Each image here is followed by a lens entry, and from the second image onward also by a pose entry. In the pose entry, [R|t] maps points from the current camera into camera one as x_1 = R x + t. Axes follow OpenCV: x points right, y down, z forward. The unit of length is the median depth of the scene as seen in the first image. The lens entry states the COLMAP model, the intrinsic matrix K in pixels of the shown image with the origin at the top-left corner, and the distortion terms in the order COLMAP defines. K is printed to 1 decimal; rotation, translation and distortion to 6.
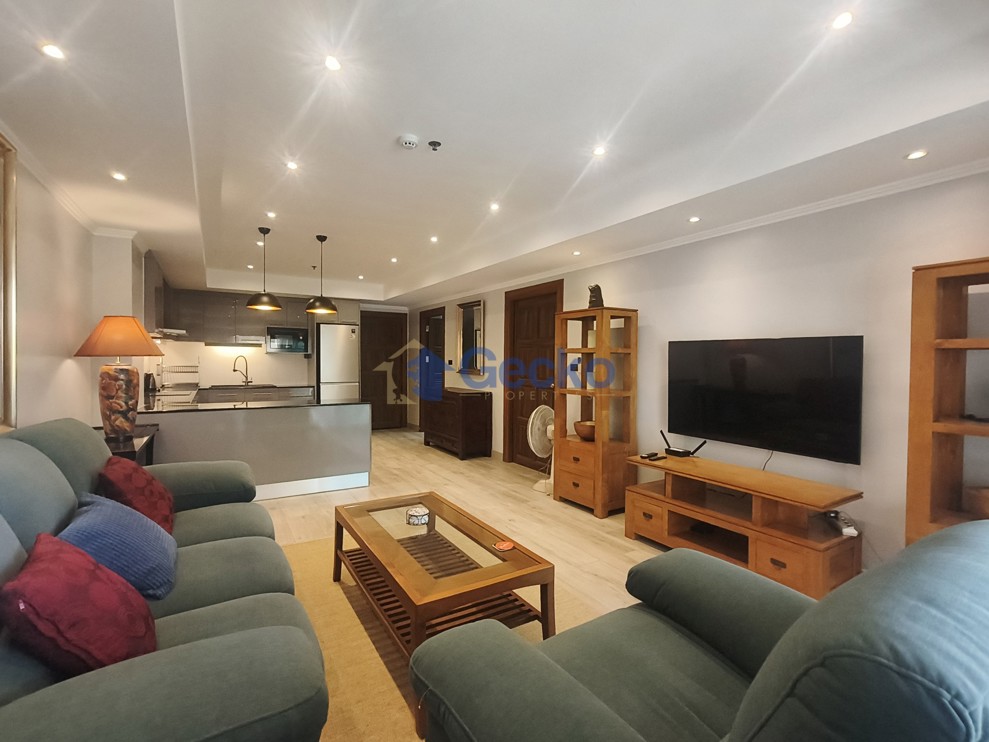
lens RADIAL K [[467.6, 0, 494.5], [0, 467.6, 371.0], [0, 0, 1]] dist [0.000854, 0.000748]
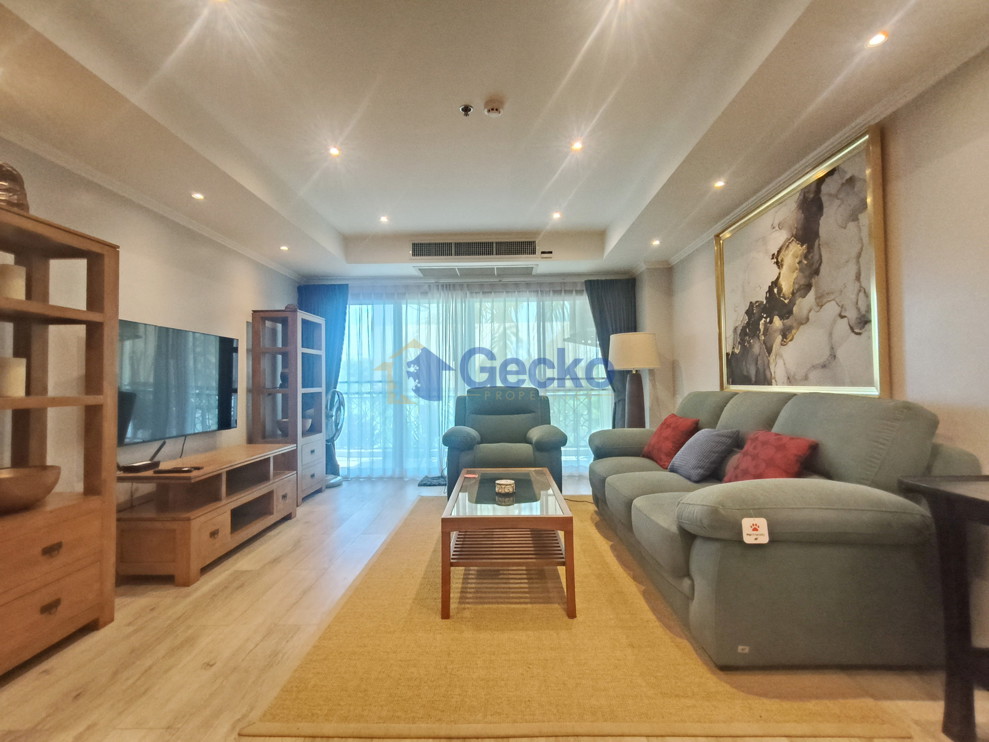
lens RADIAL K [[467.6, 0, 494.5], [0, 467.6, 371.0], [0, 0, 1]] dist [0.000854, 0.000748]
pose [[-0.845430, 0.011181, 0.533970, -0.433613], [0.017758, 0.999817, 0.007181, 0.019544], [-0.533792, 0.015553, -0.845473, 1.150318]]
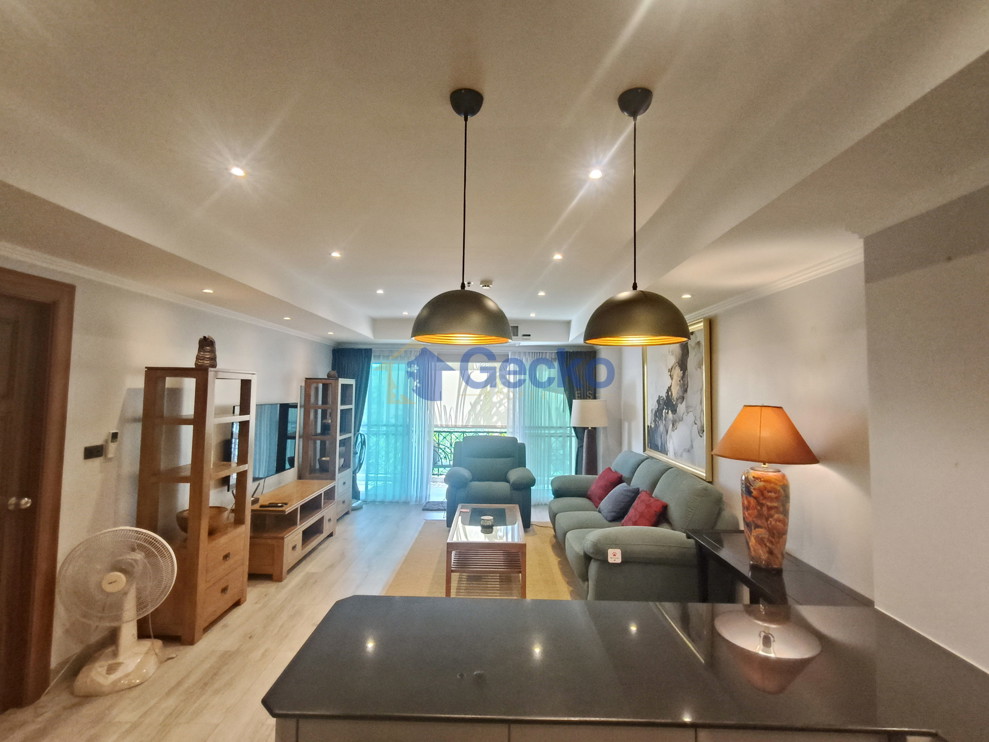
lens RADIAL K [[456.7, 0, 494.5], [0, 456.7, 371.0], [0, 0, 1]] dist [0.000887, 0.000057]
pose [[-0.853059, 0.002216, 0.521810, -0.624044], [-0.010747, 0.999704, -0.021816, -0.116605], [-0.521704, -0.024218, -0.852782, 1.432148]]
